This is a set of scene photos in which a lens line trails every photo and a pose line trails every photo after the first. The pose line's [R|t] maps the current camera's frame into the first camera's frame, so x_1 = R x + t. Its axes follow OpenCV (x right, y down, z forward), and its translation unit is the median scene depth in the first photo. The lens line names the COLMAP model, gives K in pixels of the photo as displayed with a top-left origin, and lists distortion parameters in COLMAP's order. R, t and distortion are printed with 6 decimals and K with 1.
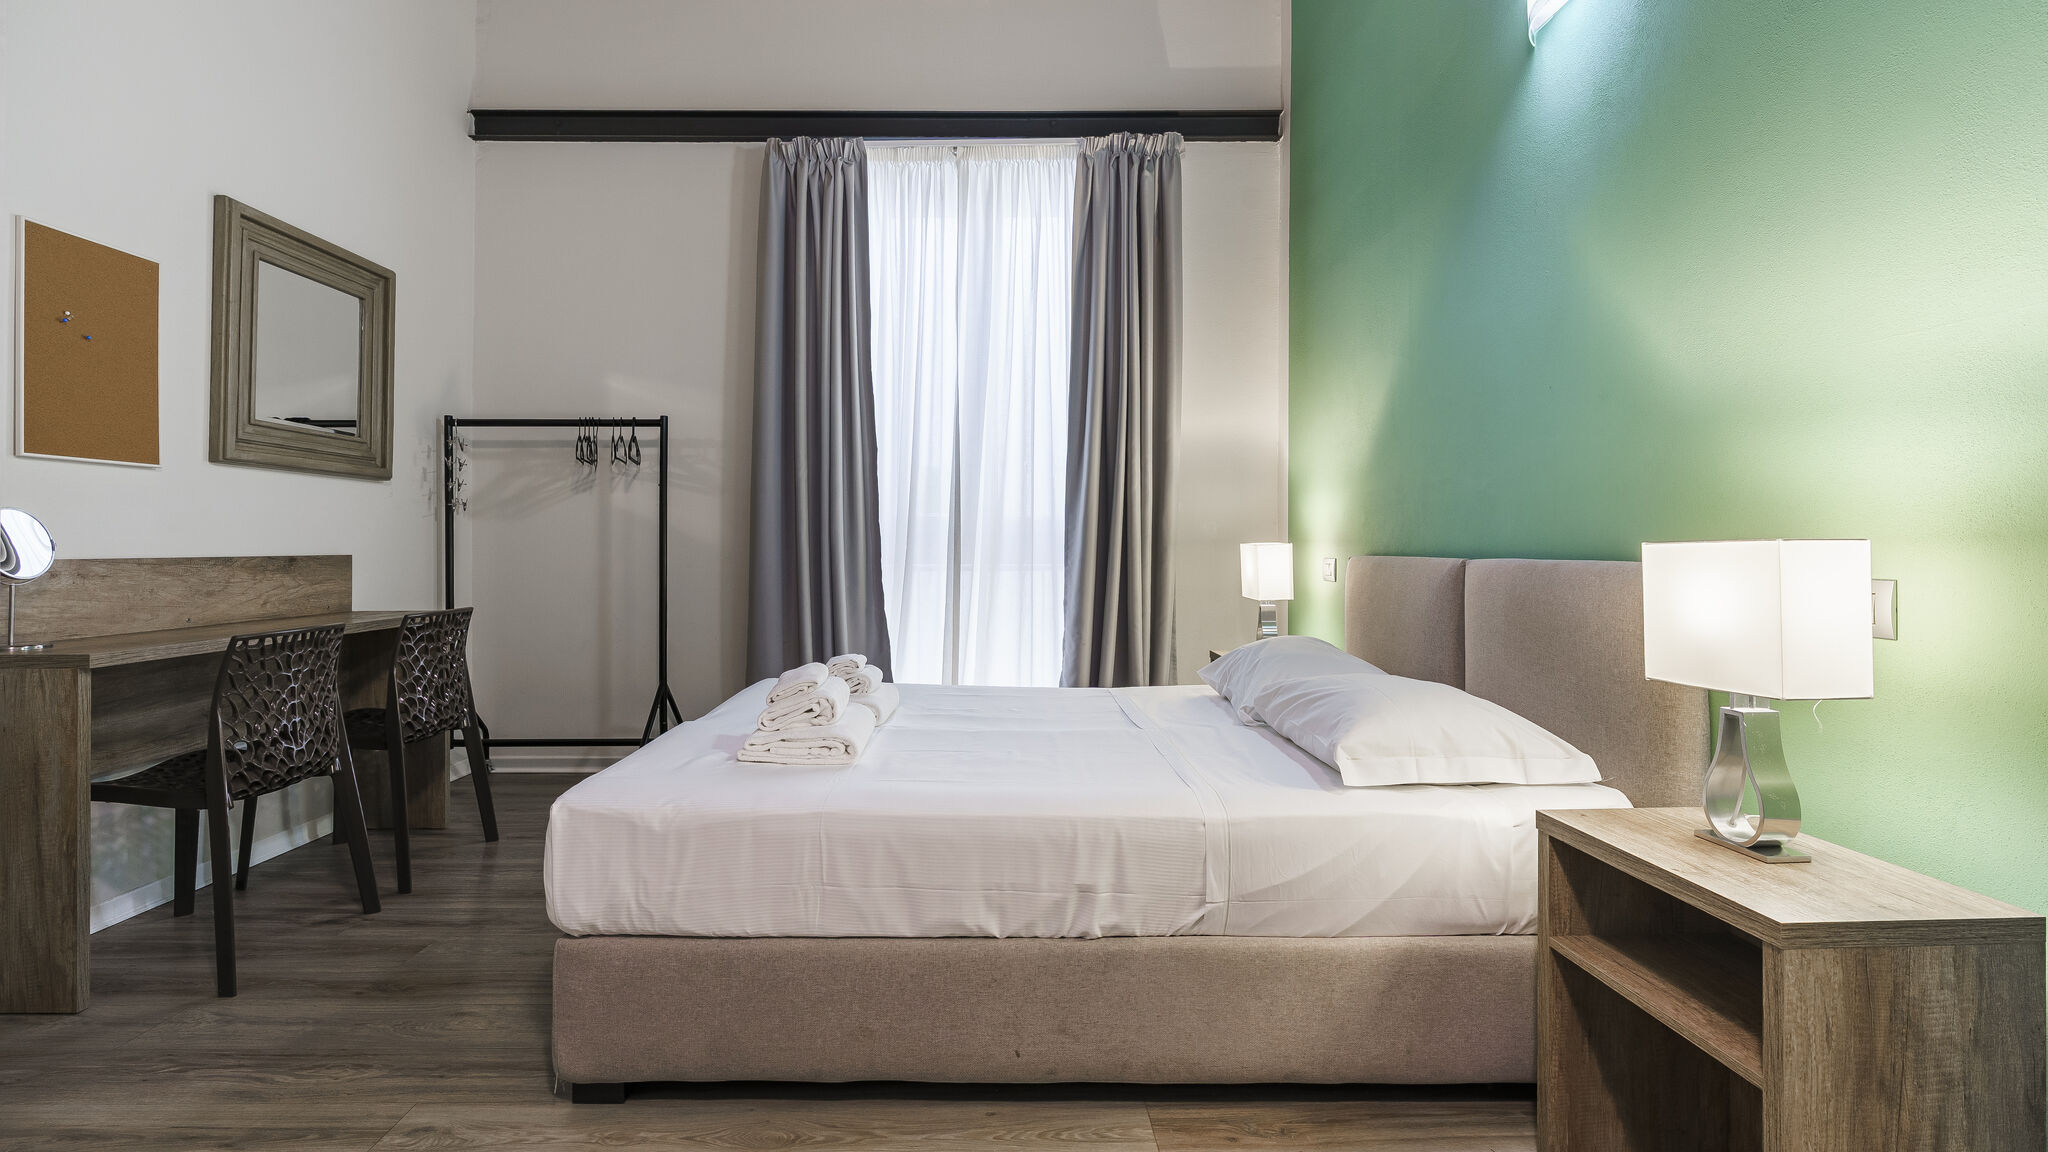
lens RADIAL K [[1000.1, 0, 1043.2], [0, 1000.1, 536.0], [0, 0, 1]] dist [-0.005802, 0.000052]
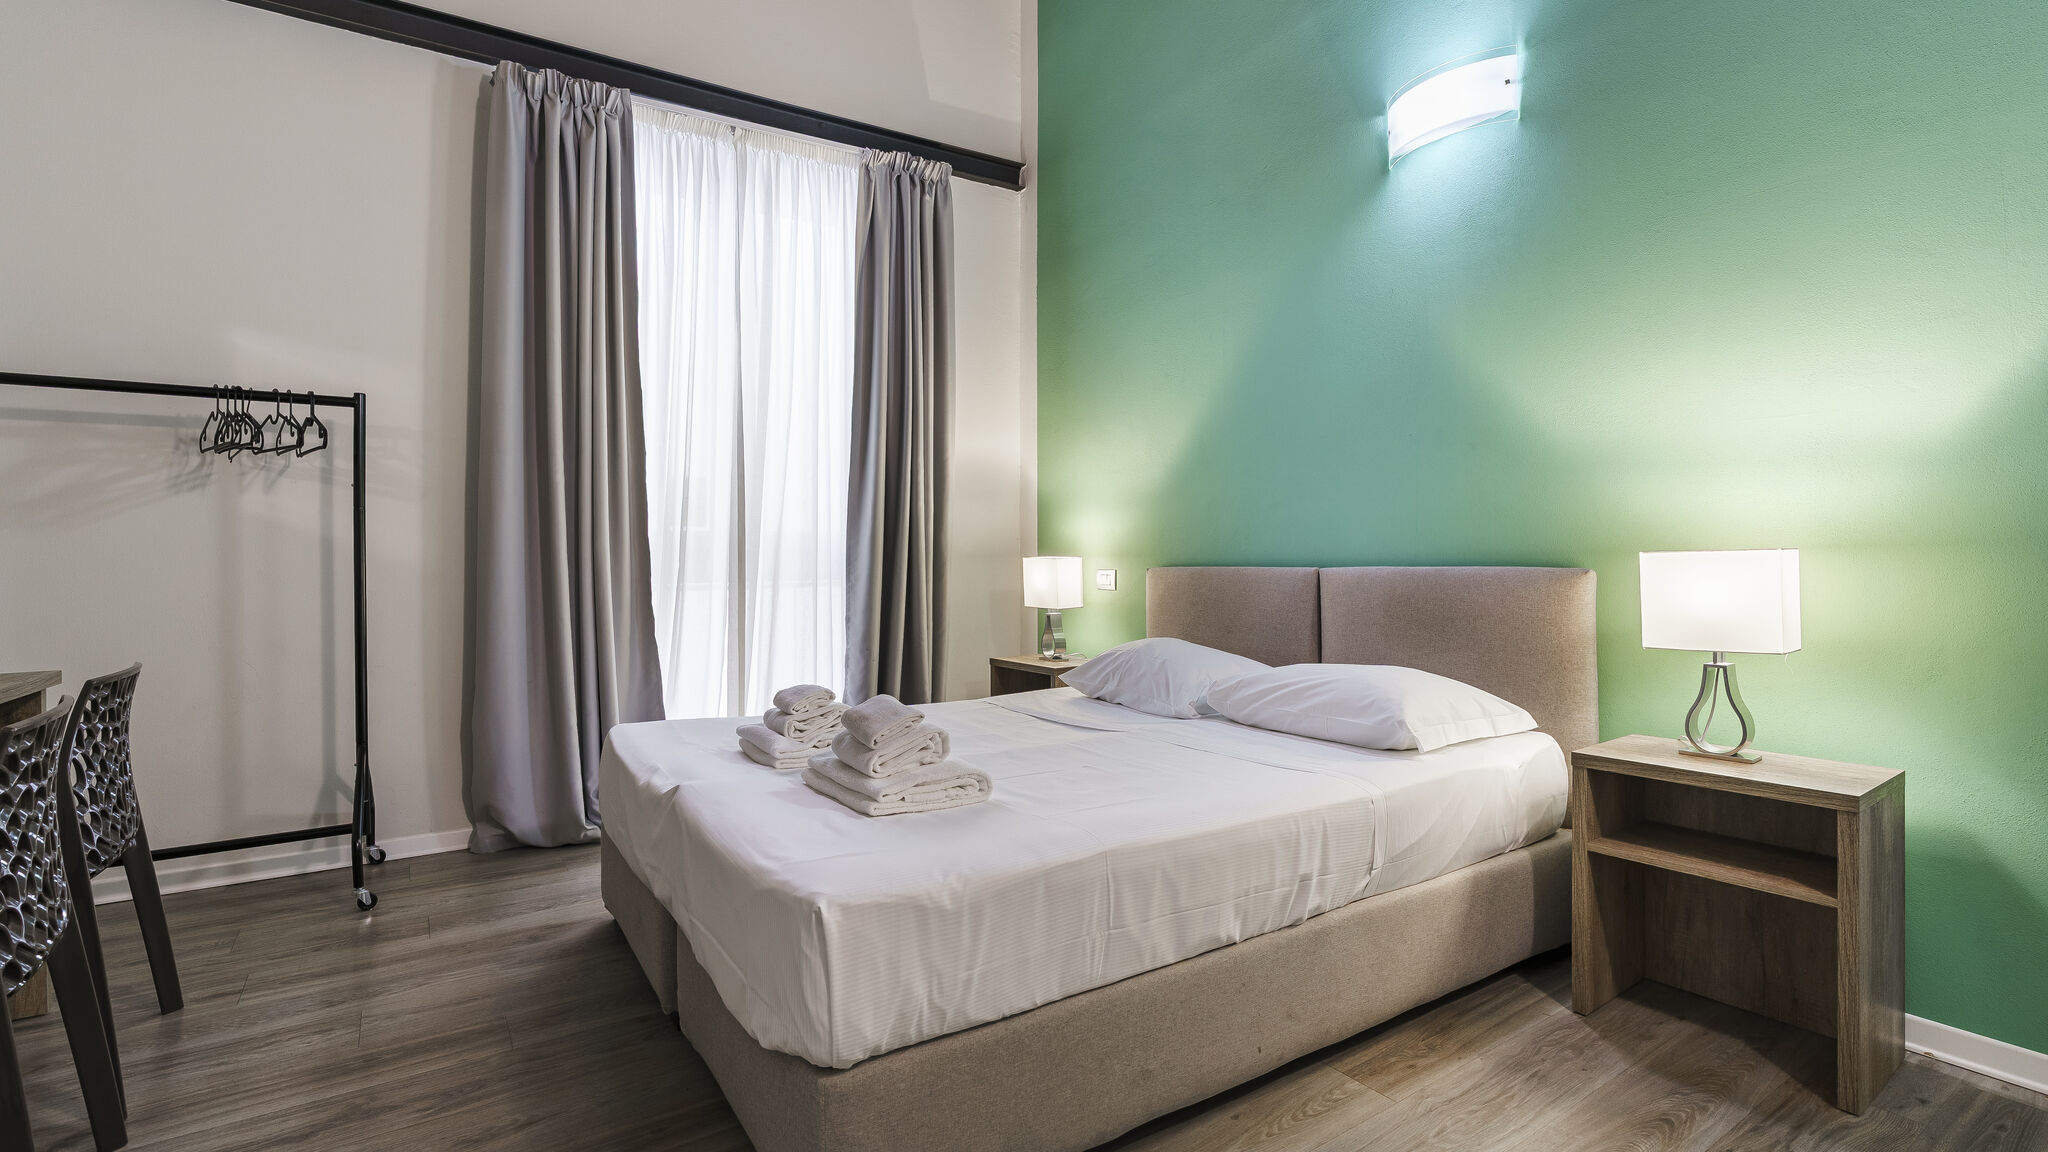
lens RADIAL K [[927.9, 0, 1027.1], [0, 927.9, 554.1], [0, 0, 1]] dist [-0.010674, 0.004007]
pose [[0.841957, -0.006103, 0.539511, -0.335254], [0.004428, 0.999981, 0.004402, -0.000182], [-0.539527, -0.001317, 0.841967, 0.146254]]
